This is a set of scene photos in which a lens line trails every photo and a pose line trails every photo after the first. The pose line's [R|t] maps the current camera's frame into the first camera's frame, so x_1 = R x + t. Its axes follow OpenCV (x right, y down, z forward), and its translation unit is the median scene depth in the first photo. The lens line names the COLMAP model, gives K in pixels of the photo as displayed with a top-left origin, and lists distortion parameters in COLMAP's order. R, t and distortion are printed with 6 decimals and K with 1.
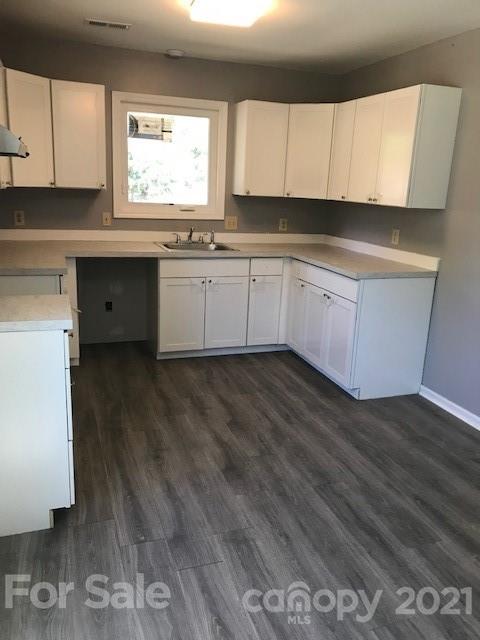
lens RADIAL K [[525.6, 0, 240.0], [0, 525.6, 320.0], [0, 0, 1]] dist [0.087157, -0.106962]
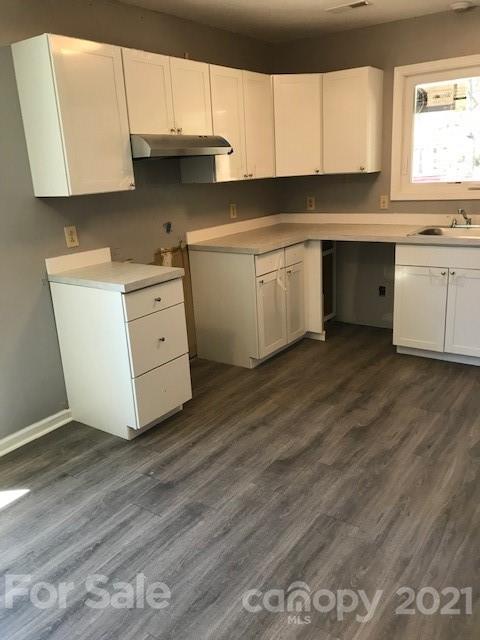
lens RADIAL K [[522.1, 0, 240.0], [0, 522.1, 320.0], [0, 0, 1]] dist [0.025445, -0.010673]
pose [[0.573243, 0.159142, -0.803783, 0.467511], [-0.134220, 0.985945, 0.099485, -0.040856], [0.808318, 0.050855, 0.586546, 0.258626]]
